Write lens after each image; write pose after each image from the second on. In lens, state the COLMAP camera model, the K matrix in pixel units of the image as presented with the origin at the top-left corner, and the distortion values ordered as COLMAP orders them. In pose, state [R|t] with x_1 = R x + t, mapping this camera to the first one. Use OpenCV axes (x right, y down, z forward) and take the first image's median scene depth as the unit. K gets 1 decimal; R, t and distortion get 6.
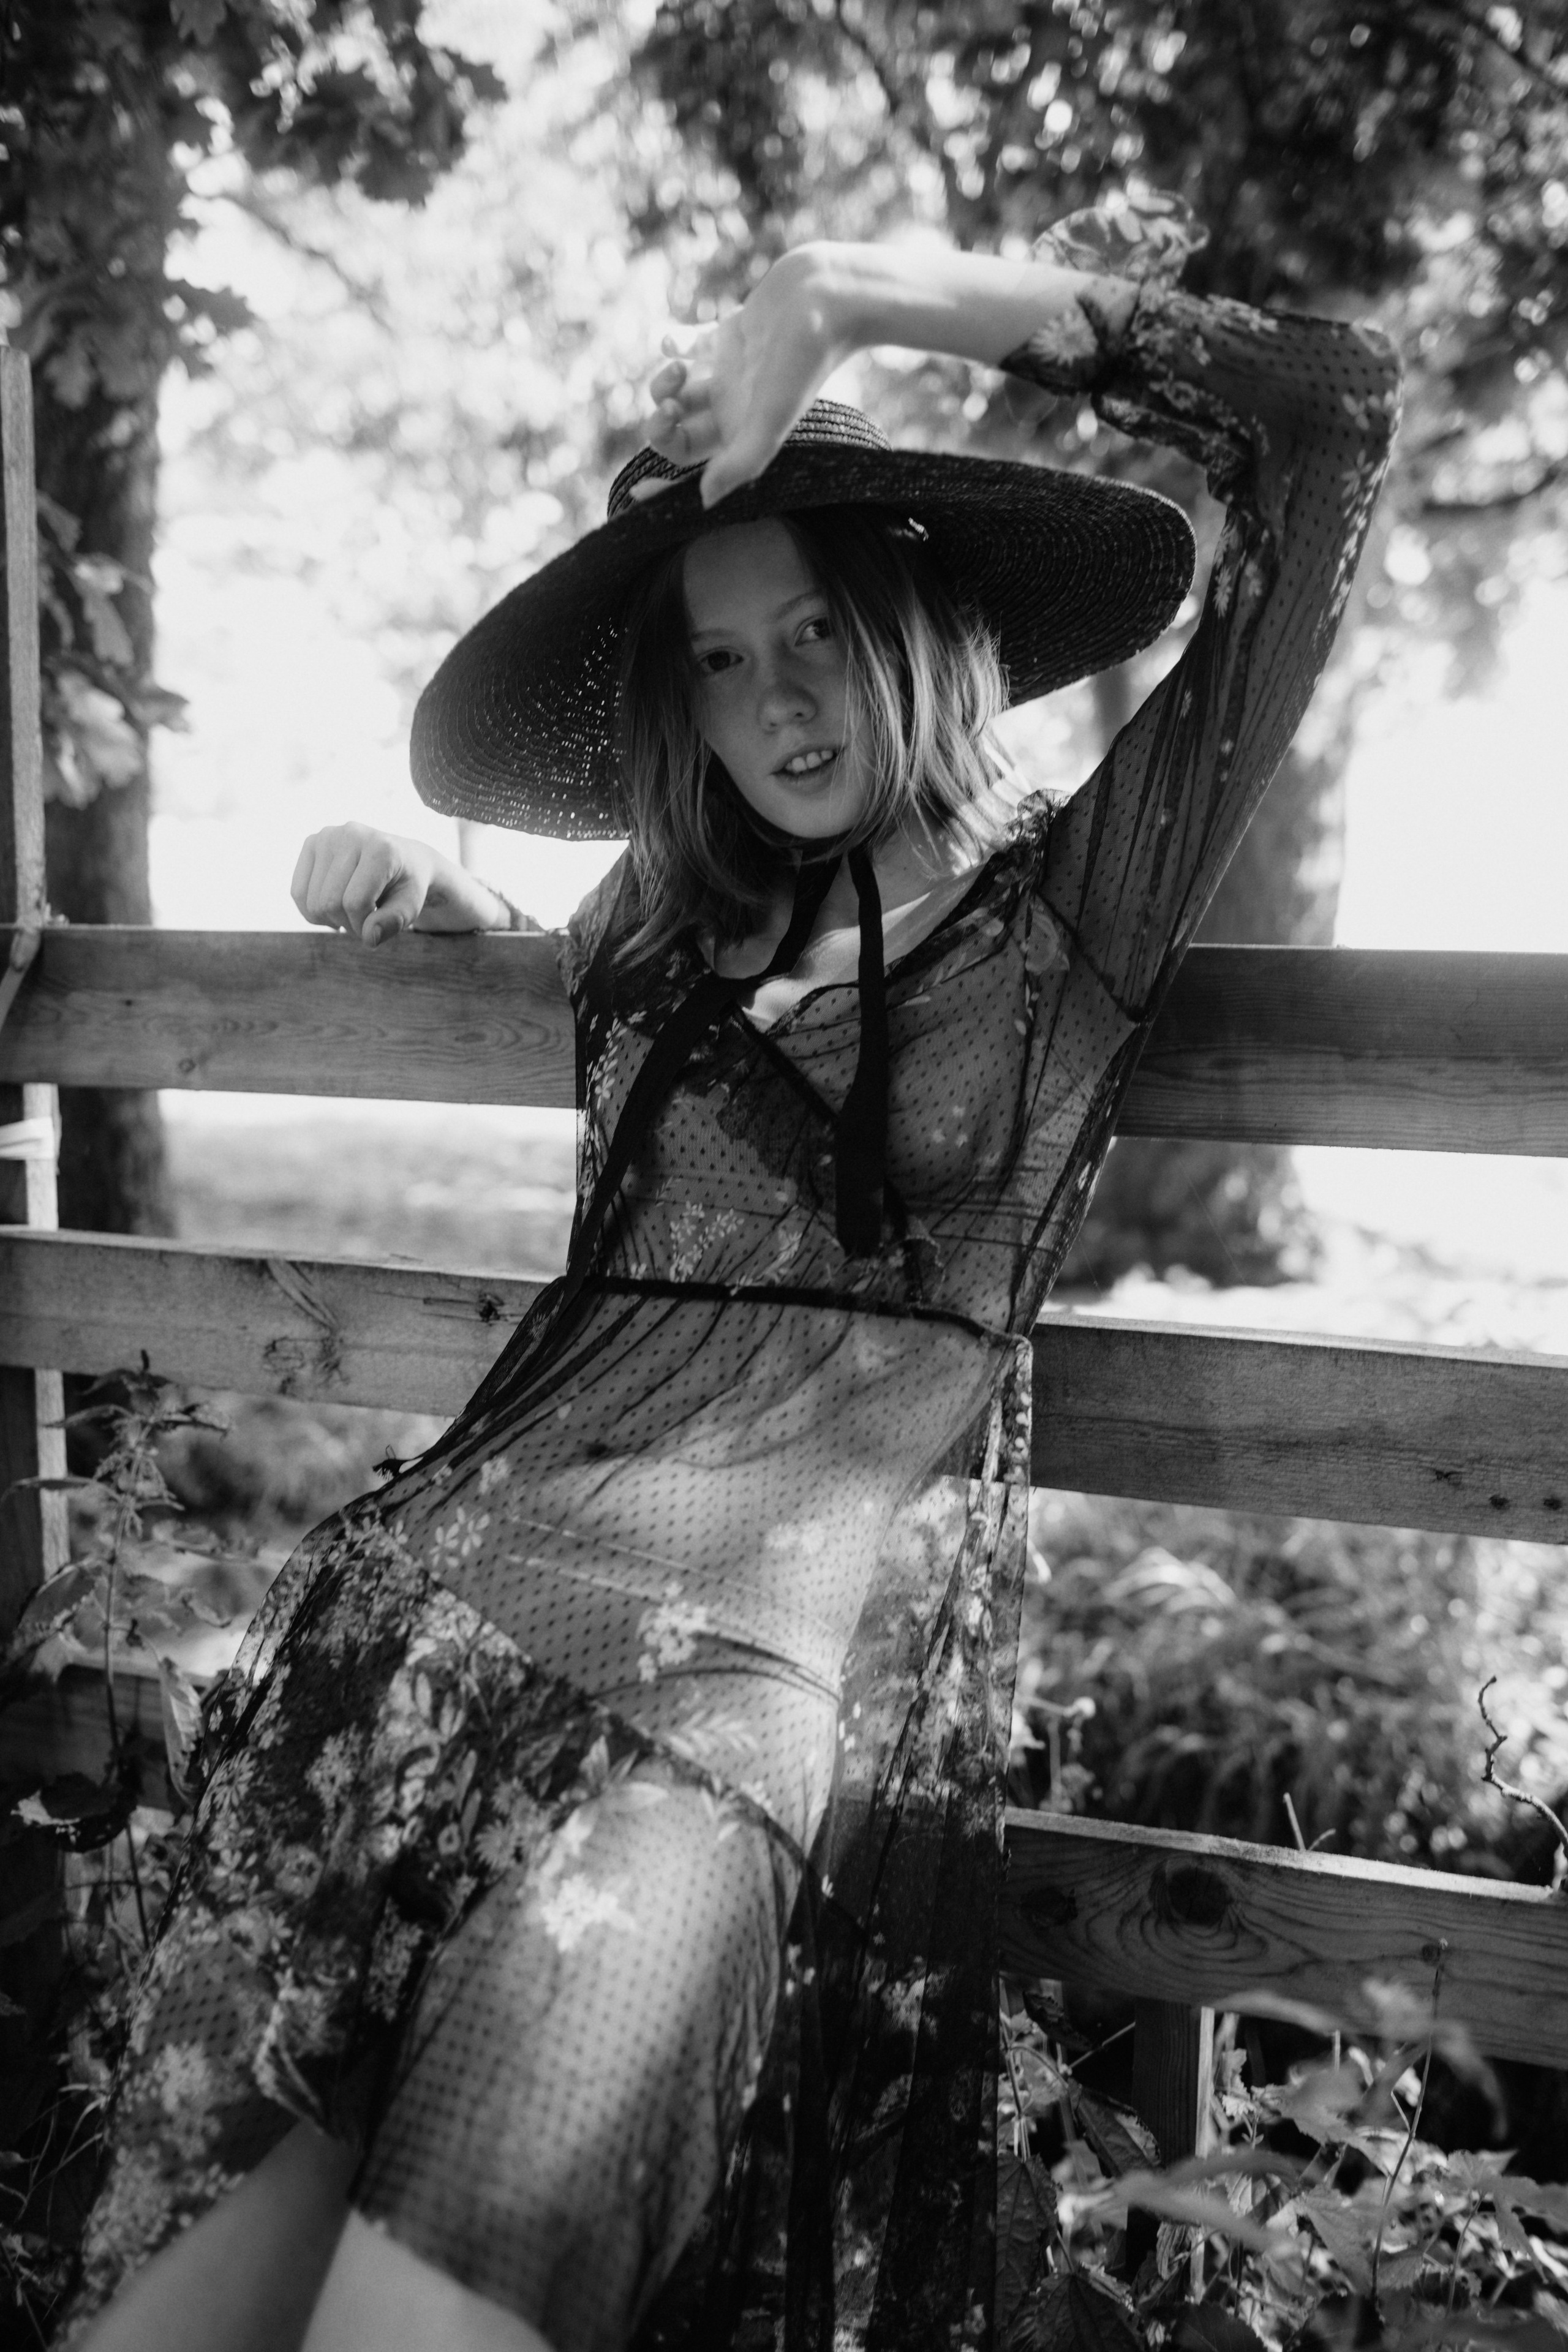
lens RADIAL K [[2339.5, 0, 852.1], [0, 2339.5, 1184.4], [0, 0, 1]] dist [-0.105099, 0.165341]
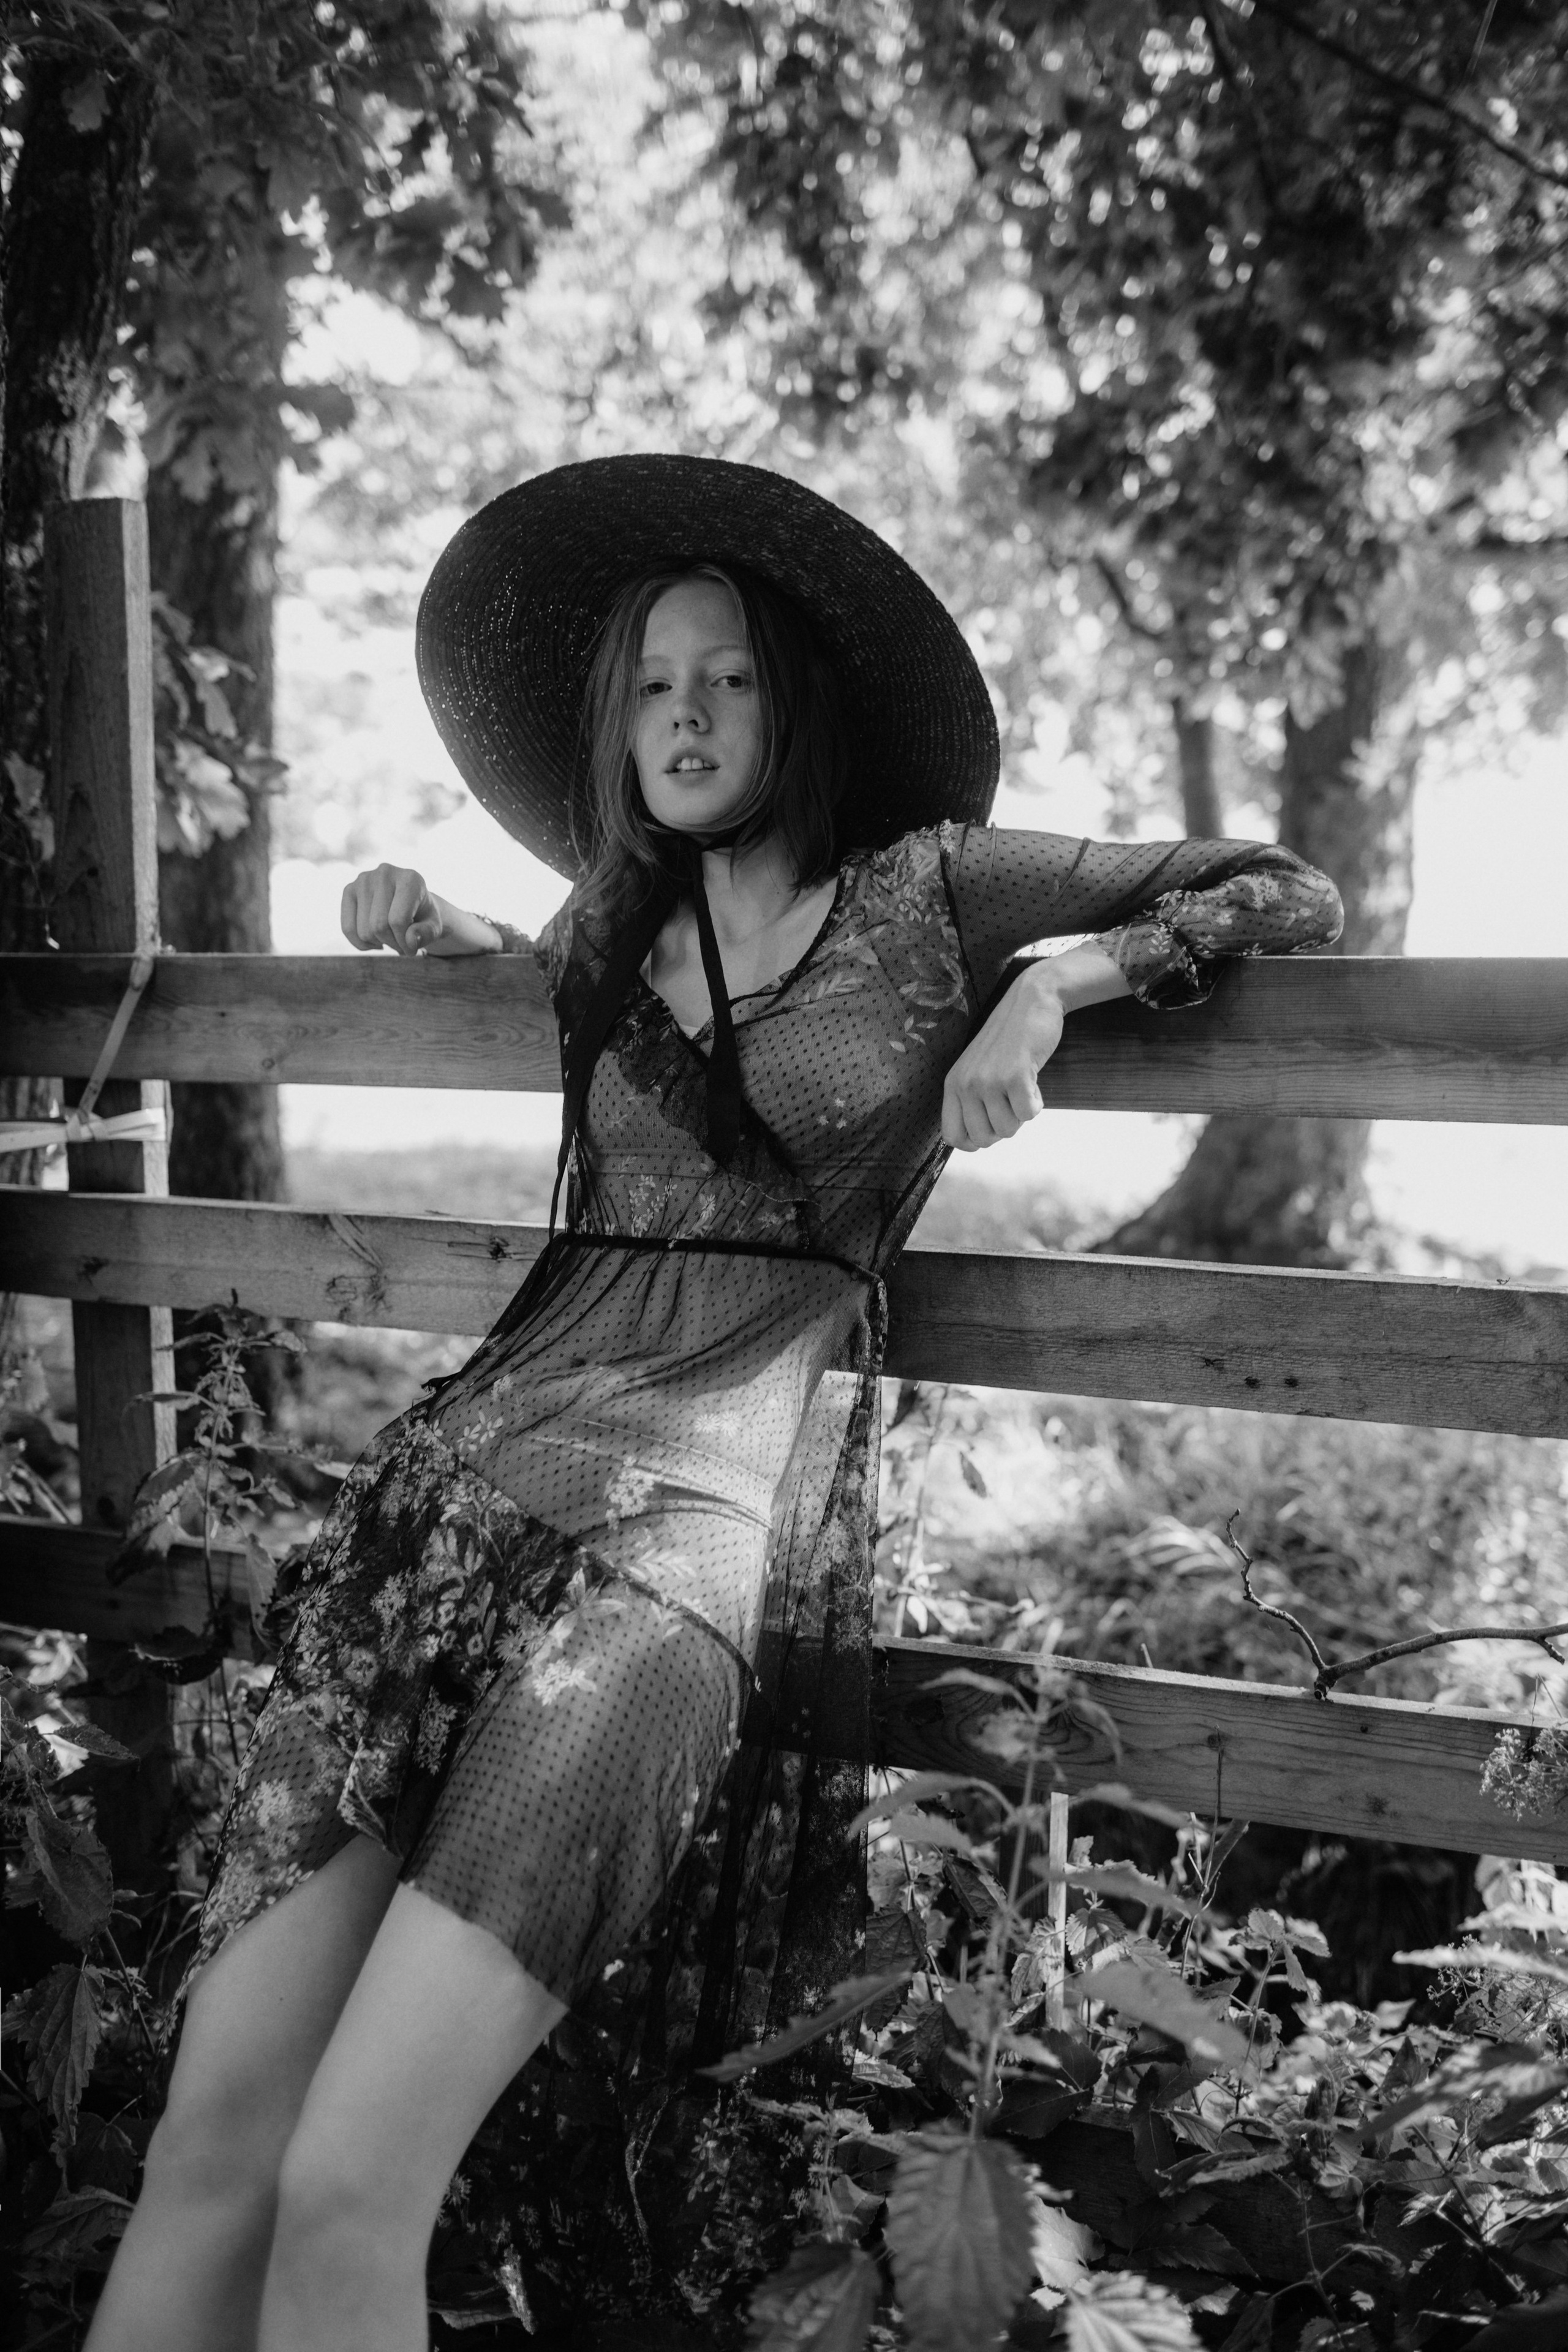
lens RADIAL K [[2339.5, 0, 852.1], [0, 2339.5, 1184.4], [0, 0, 1]] dist [-0.105099, 0.165341]
pose [[0.998385, -0.005899, -0.056502, 0.086308], [0.005073, 0.999878, -0.014756, 0.029668], [0.056582, 0.014446, 0.998293, -0.205949]]
